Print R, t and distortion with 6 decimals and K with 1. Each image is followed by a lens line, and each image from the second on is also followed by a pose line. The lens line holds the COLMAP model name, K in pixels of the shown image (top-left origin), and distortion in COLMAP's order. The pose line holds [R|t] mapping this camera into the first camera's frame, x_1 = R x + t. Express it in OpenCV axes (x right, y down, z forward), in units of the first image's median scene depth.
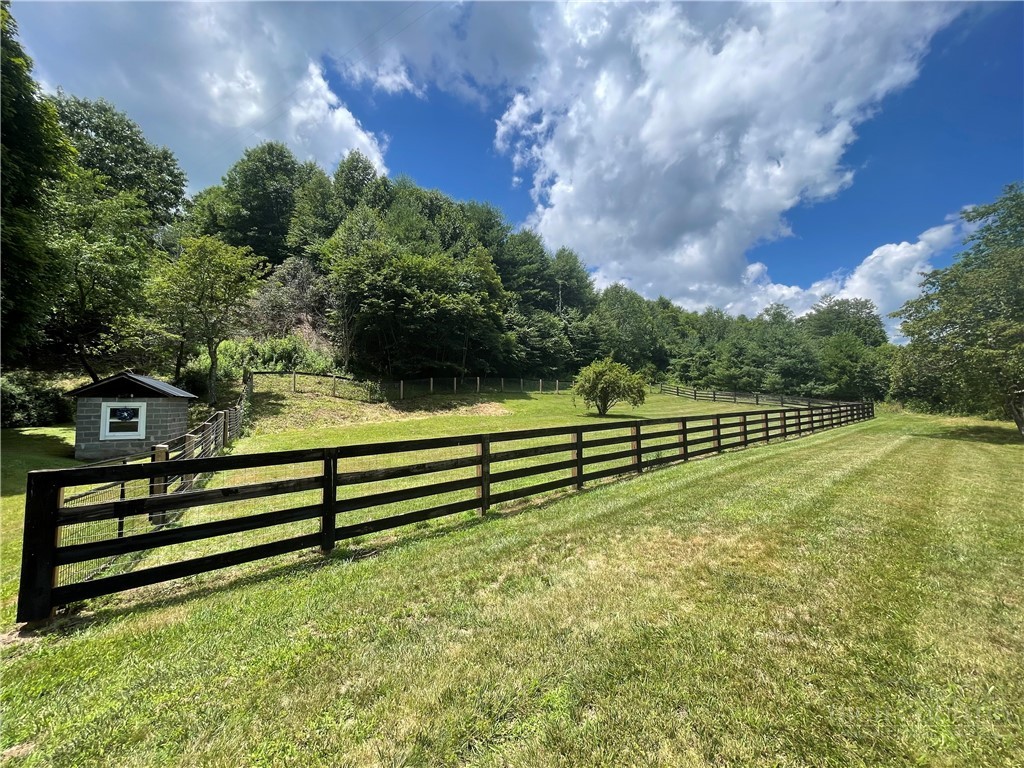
lens RADIAL K [[413.7, 0, 511.3], [0, 413.7, 379.7], [0, 0, 1]] dist [-0.004188, 0.000673]
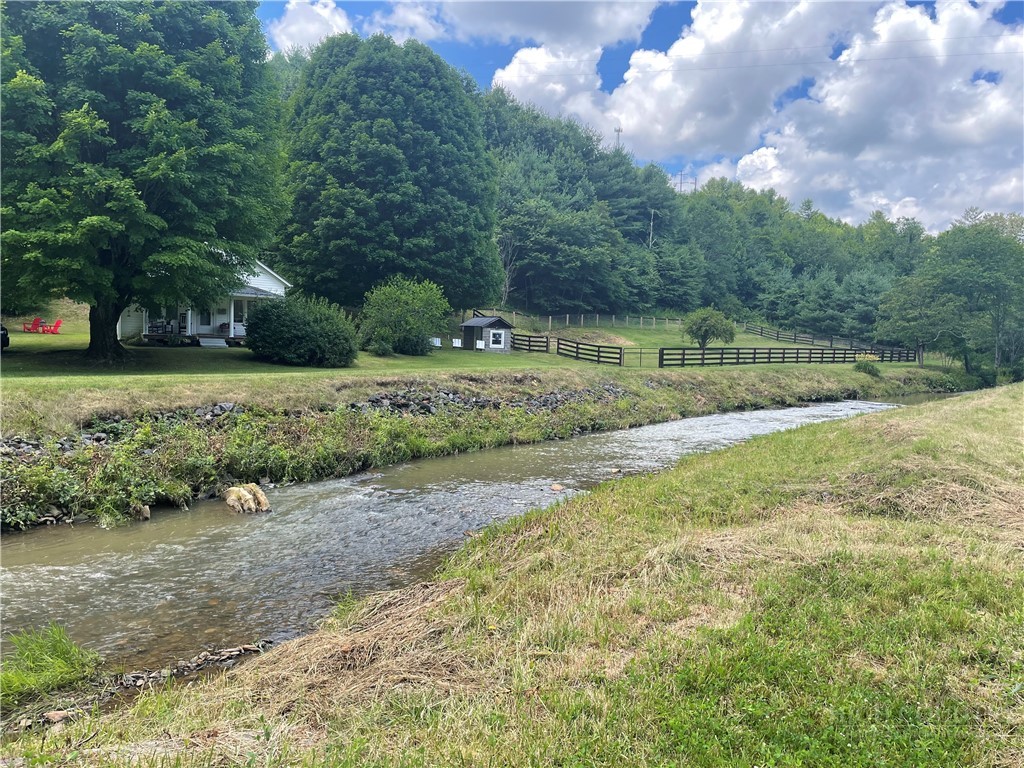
lens RADIAL K [[772.5, 0, 515.6], [0, 772.5, 389.3], [0, 0, 1]] dist [0.054997, -0.038804]
pose [[0.996838, 0.040726, 0.068228, -0.474249], [-0.049283, 0.990441, 0.128833, -0.069286], [-0.062329, -0.131788, 0.989316, -1.271953]]
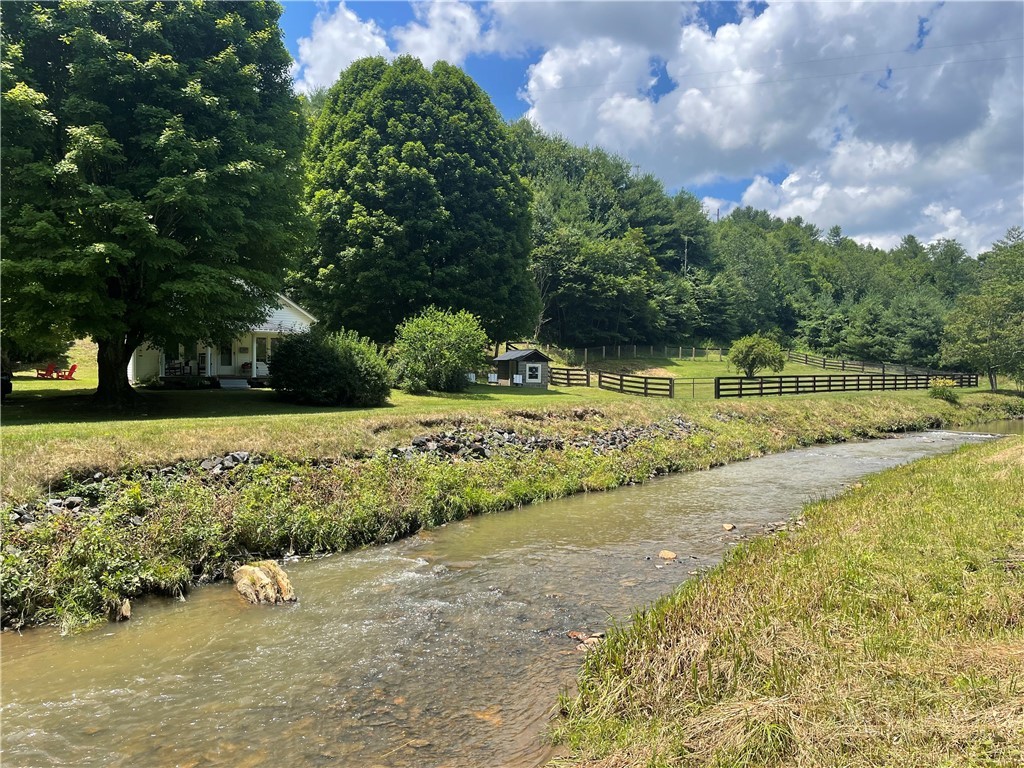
lens RADIAL K [[772.5, 0, 510.7], [0, 772.5, 388.3], [0, 0, 1]] dist [0.054997, -0.038804]
pose [[0.999374, 0.018662, 0.030060, -0.499017], [-0.021040, 0.996504, 0.080847, -0.054731], [-0.028446, -0.081428, 0.996273, -1.165554]]
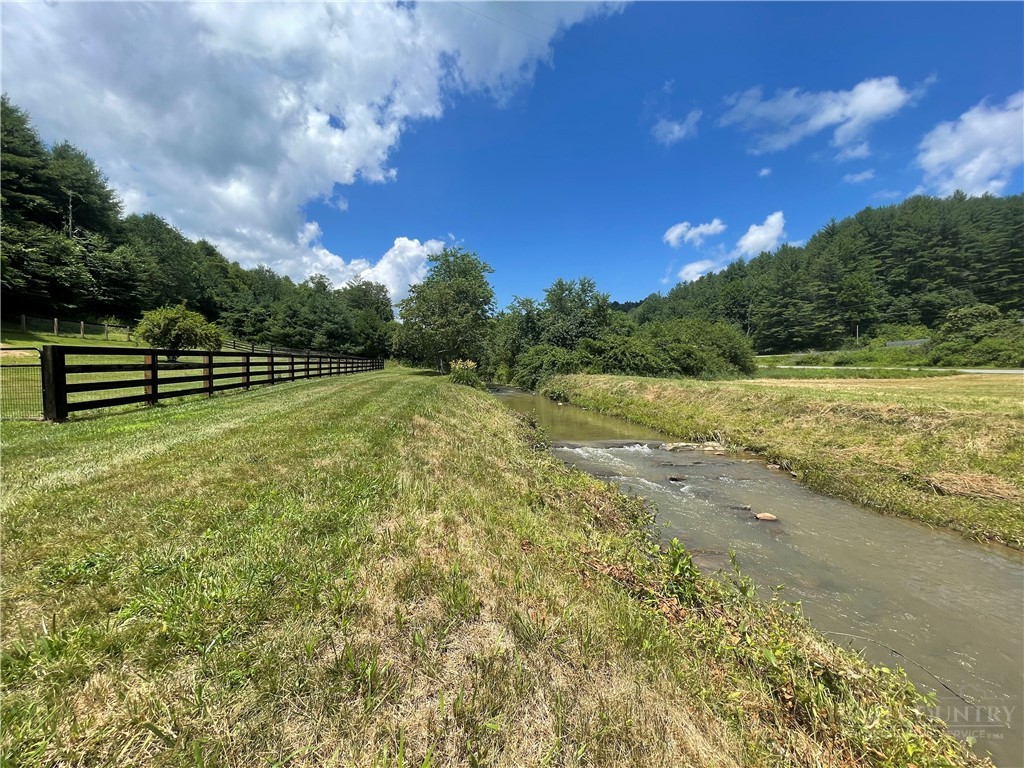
lens RADIAL K [[413.7, 0, 512.7], [0, 413.7, 381.8], [0, 0, 1]] dist [-0.004188, 0.000673]
pose [[0.519983, -0.014616, 0.854052, -0.174789], [-0.071023, 0.995651, 0.060282, 0.012937], [-0.851219, -0.092003, 0.516684, -0.195664]]
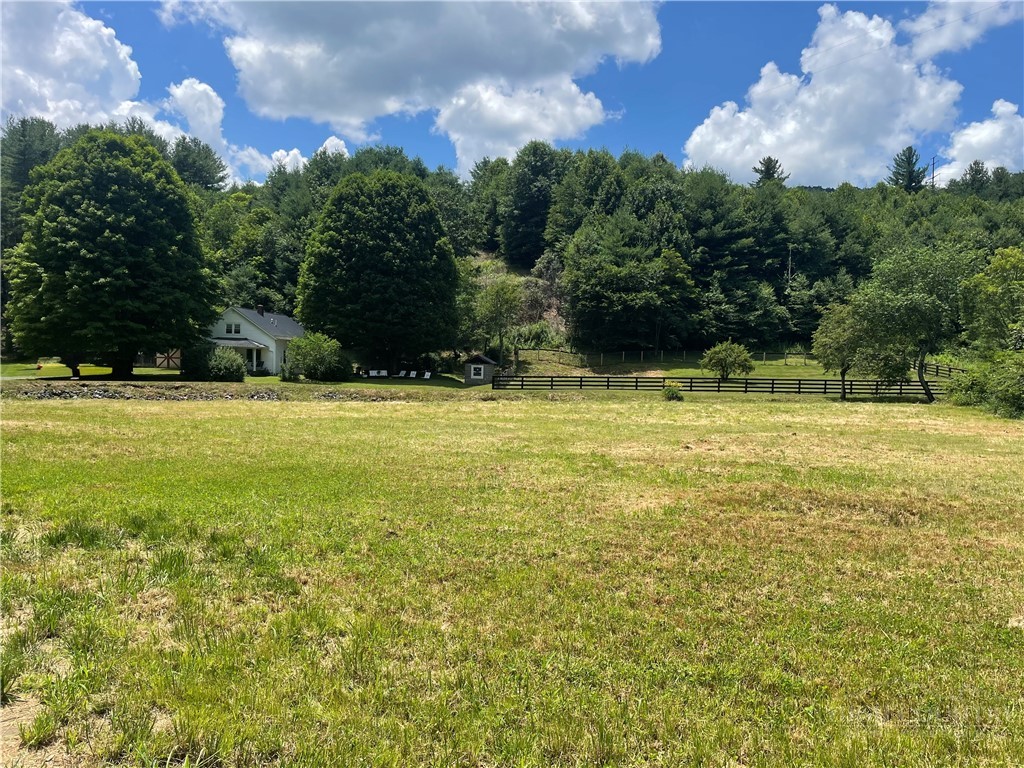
lens RADIAL K [[772.5, 0, 521.1], [0, 772.5, 384.6], [0, 0, 1]] dist [0.054997, -0.038804]
pose [[0.839312, 0.042633, -0.541975, 0.916691], [0.001678, 0.996713, 0.081002, -0.101795], [0.543647, -0.068895, 0.836482, -1.374999]]
